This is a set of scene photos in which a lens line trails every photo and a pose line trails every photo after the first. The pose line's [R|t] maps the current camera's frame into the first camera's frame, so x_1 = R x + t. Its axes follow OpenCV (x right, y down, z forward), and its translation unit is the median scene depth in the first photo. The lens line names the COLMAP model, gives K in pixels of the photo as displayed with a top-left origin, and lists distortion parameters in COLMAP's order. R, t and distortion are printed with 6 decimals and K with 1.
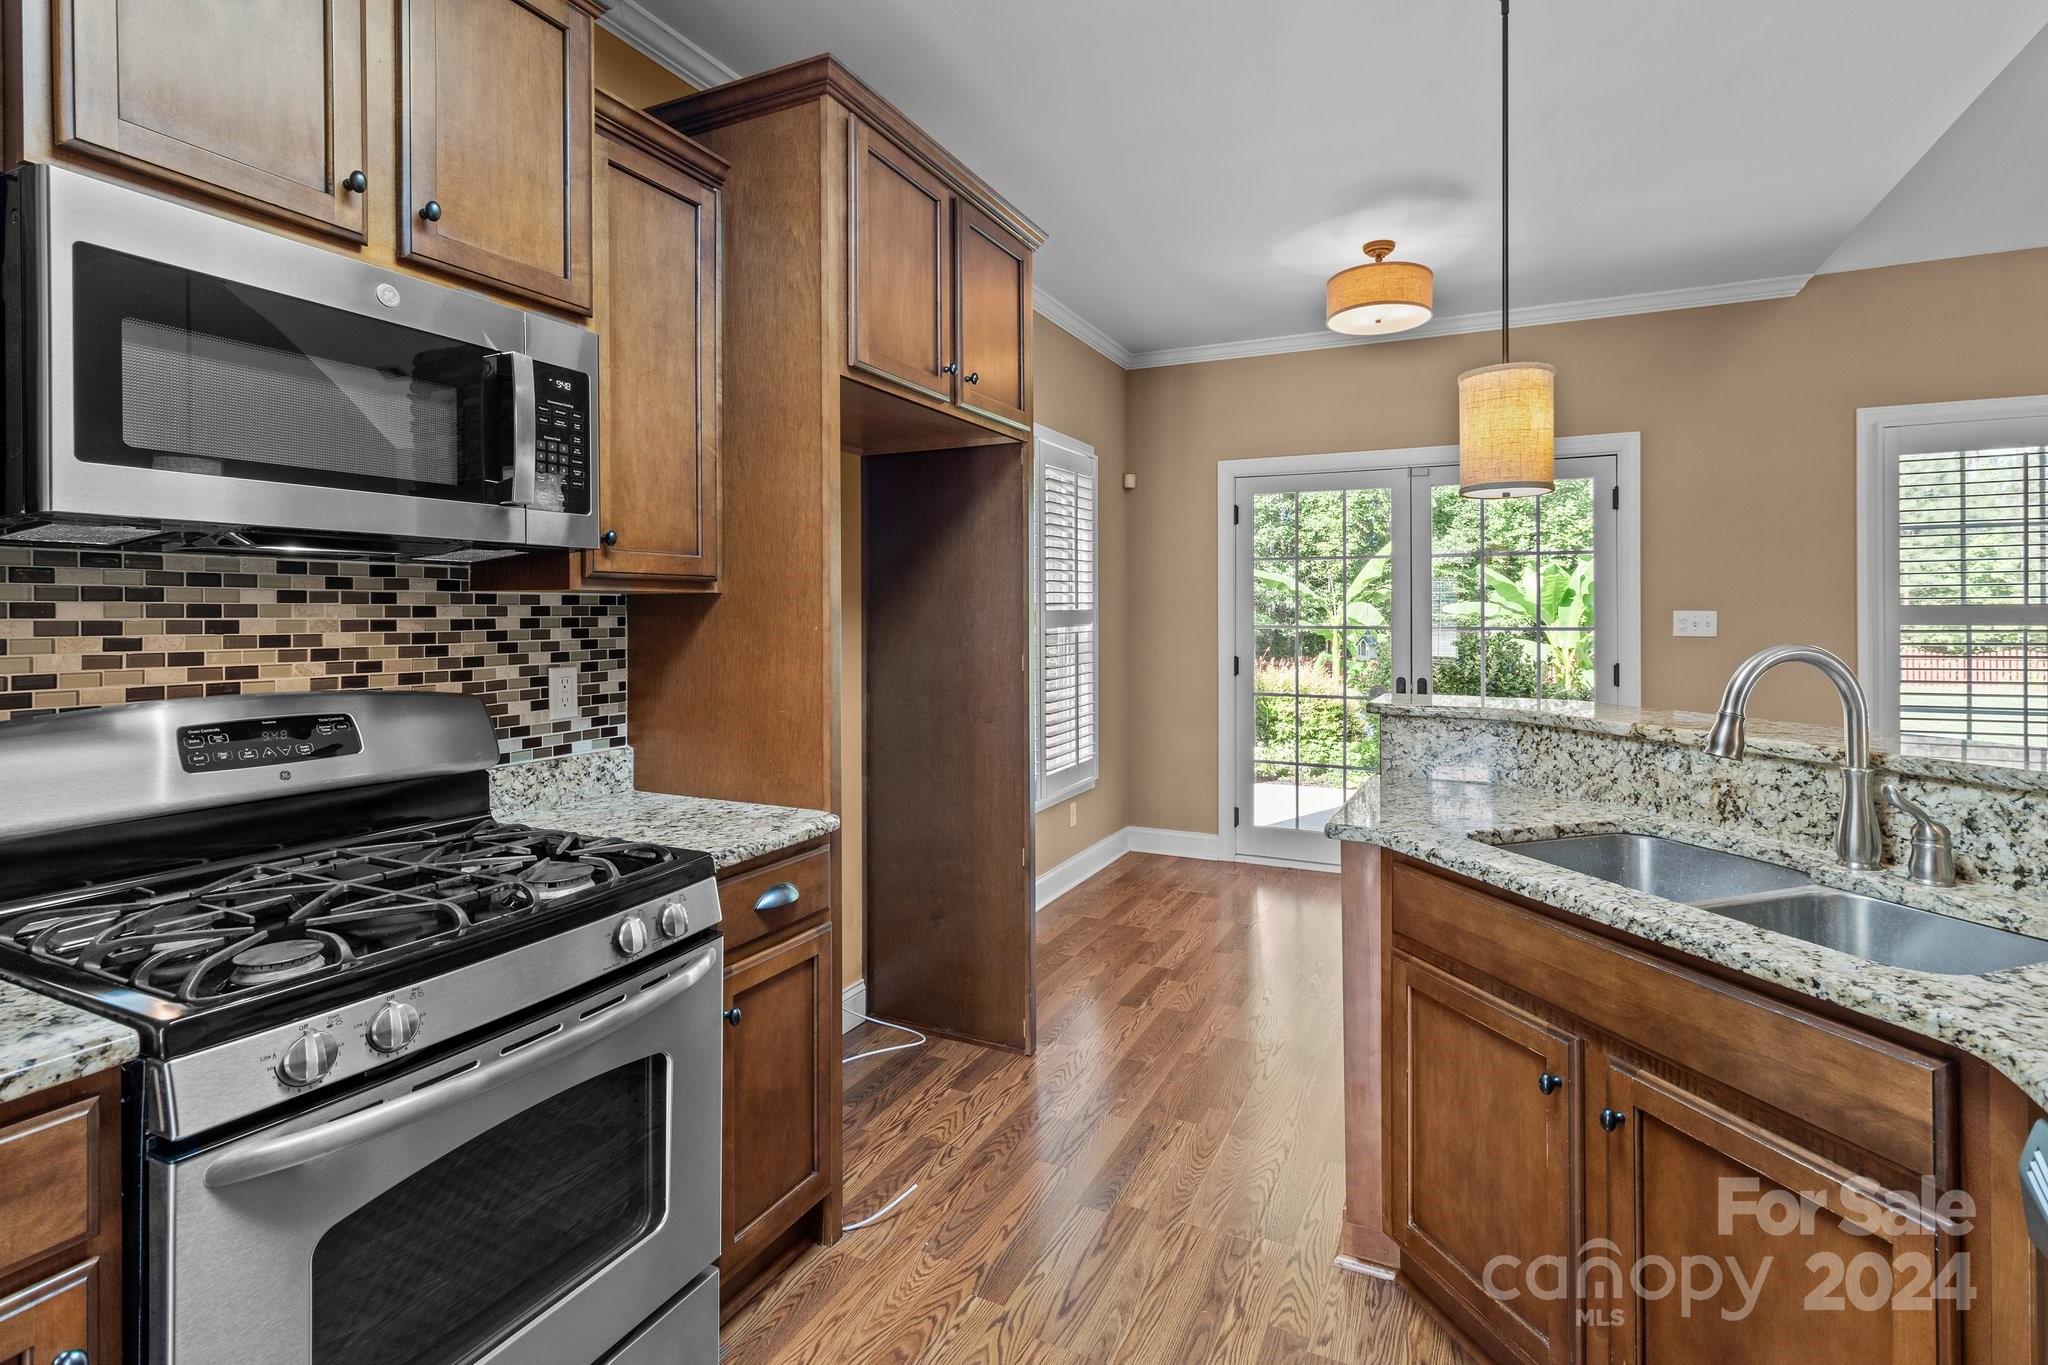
lens RADIAL K [[953.3, 0, 1047.7], [0, 953.3, 615.3], [0, 0, 1]] dist [-0.001742, 0.000233]
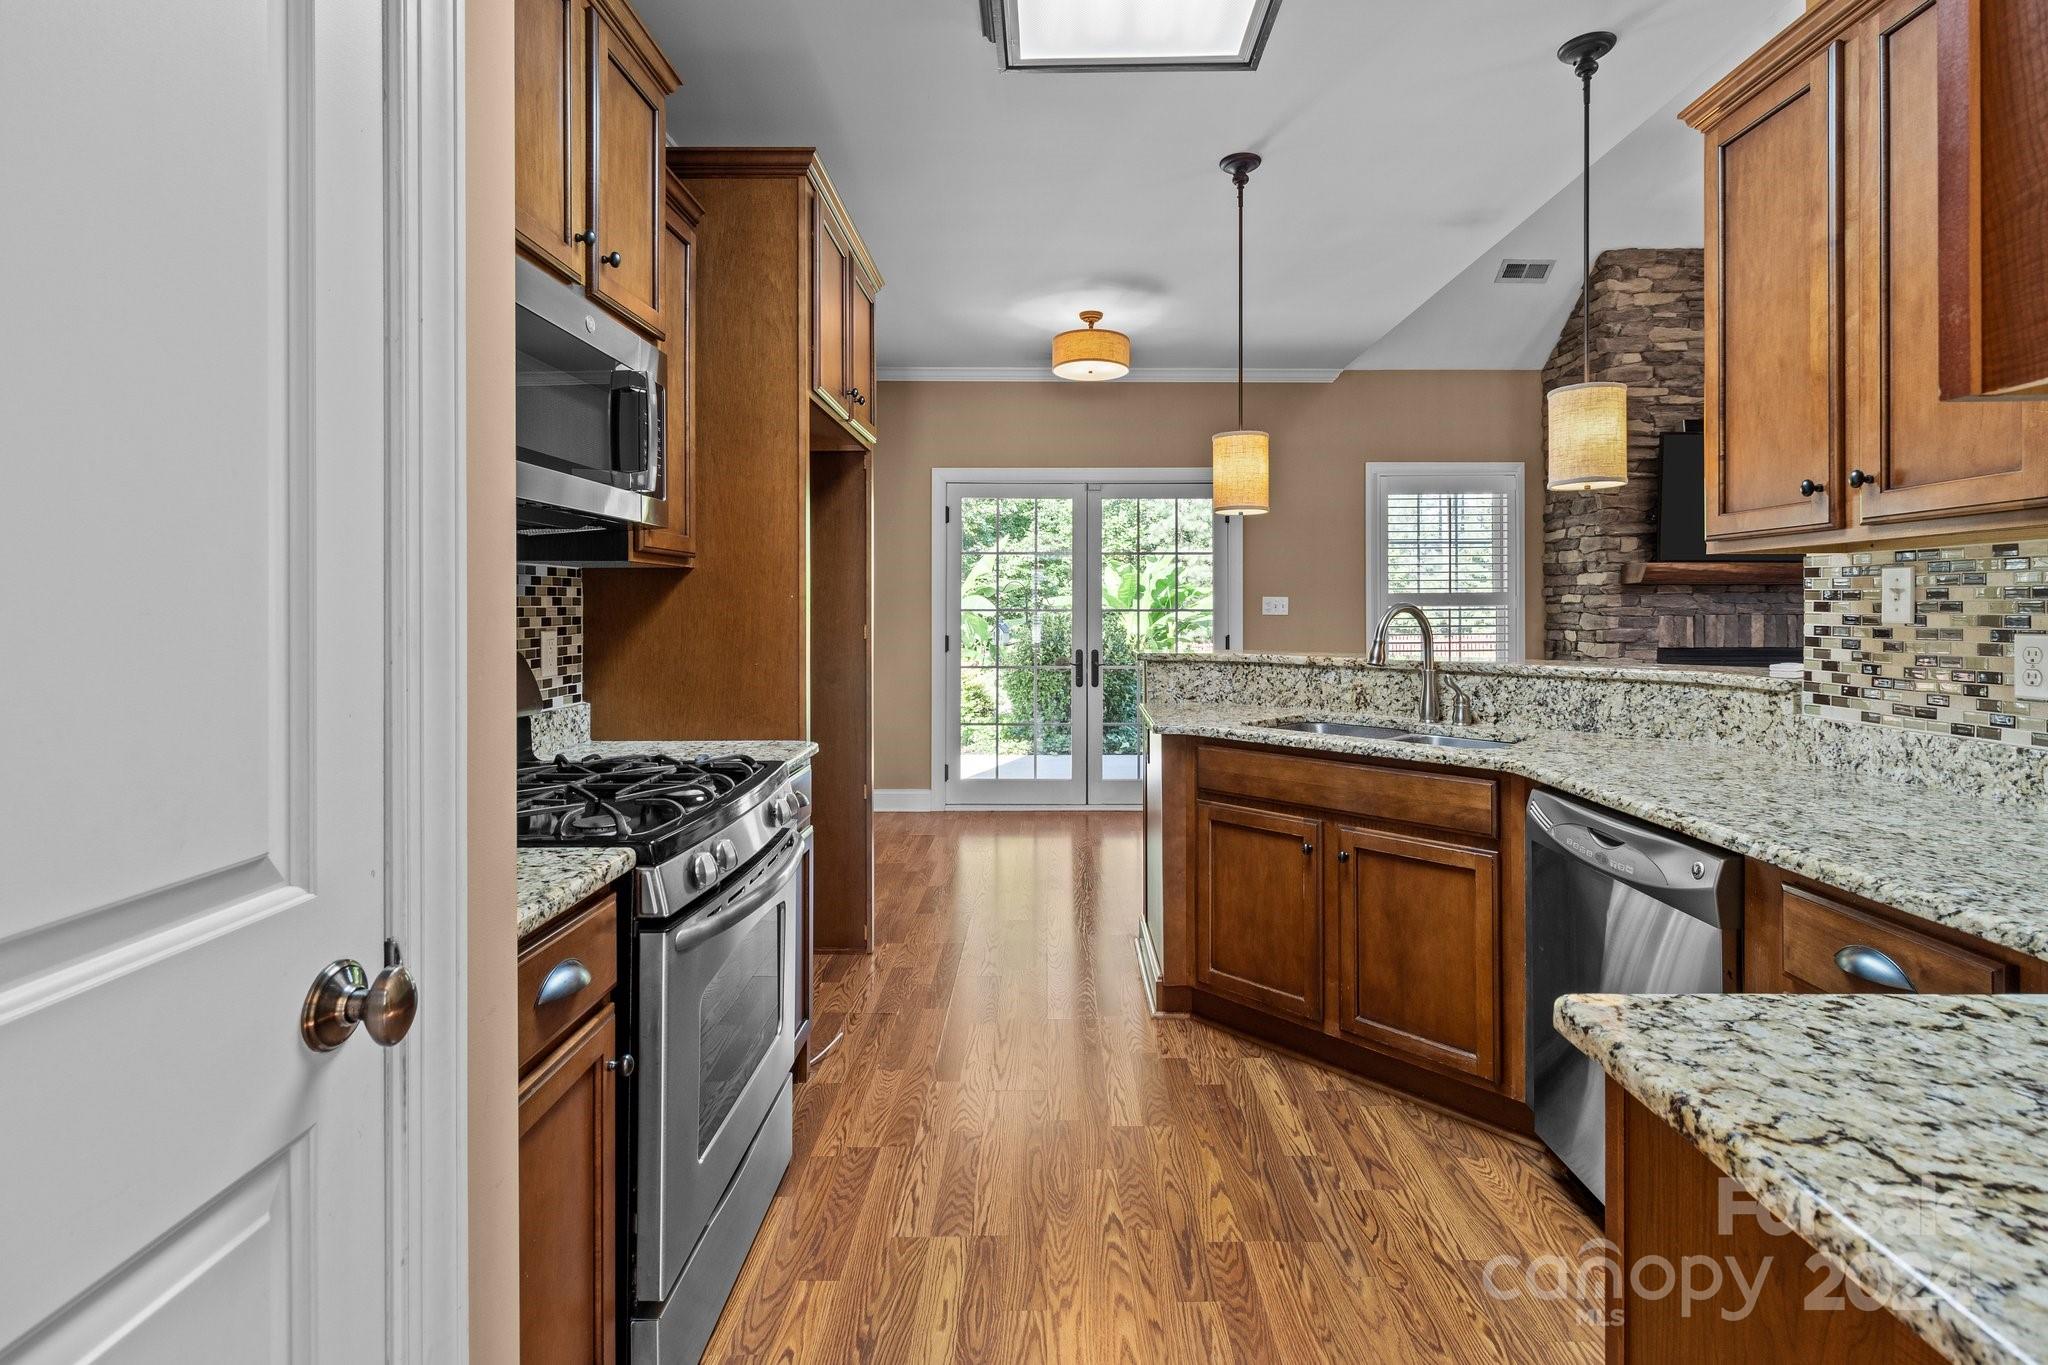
lens RADIAL K [[953.3, 0, 1047.7], [0, 953.3, 615.3], [0, 0, 1]] dist [-0.001742, 0.000233]
pose [[0.905342, -0.003331, 0.424669, -0.469830], [0.001826, 0.999991, 0.003951, 0.034121], [-0.424678, -0.002802, 0.905340, -0.284183]]
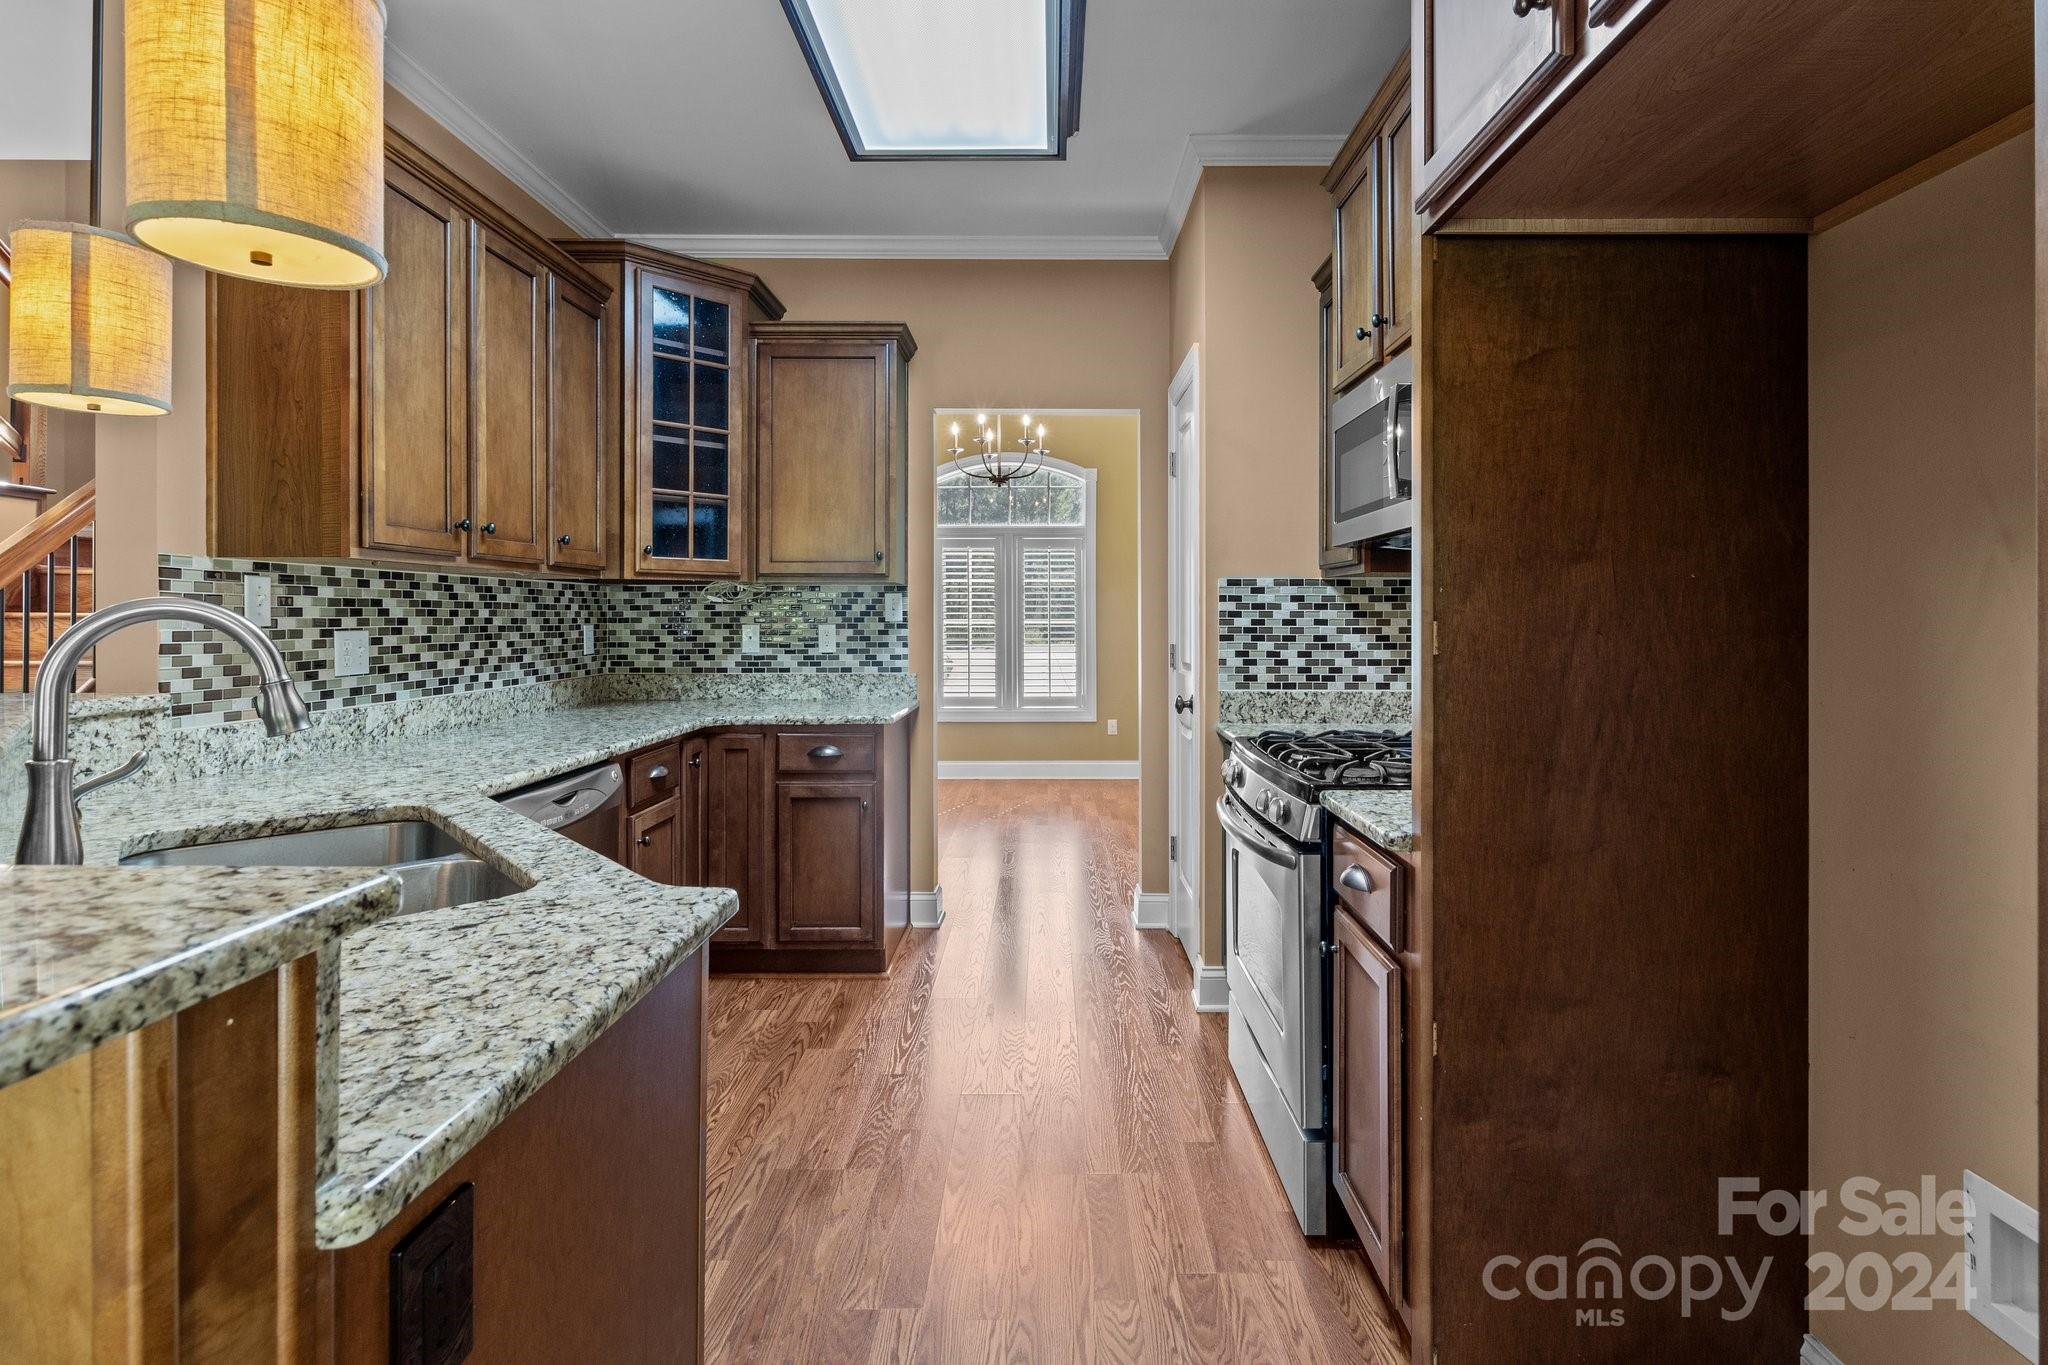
lens RADIAL K [[953.5, 0, 1049.6], [0, 953.5, 612.0], [0, 0, 1]] dist [-0.000916, -0.000148]
pose [[-0.903633, -0.001150, -0.428305, 0.344786], [-0.000153, 0.999997, -0.002361, 0.033873], [0.428307, -0.002068, -0.903631, 1.530697]]
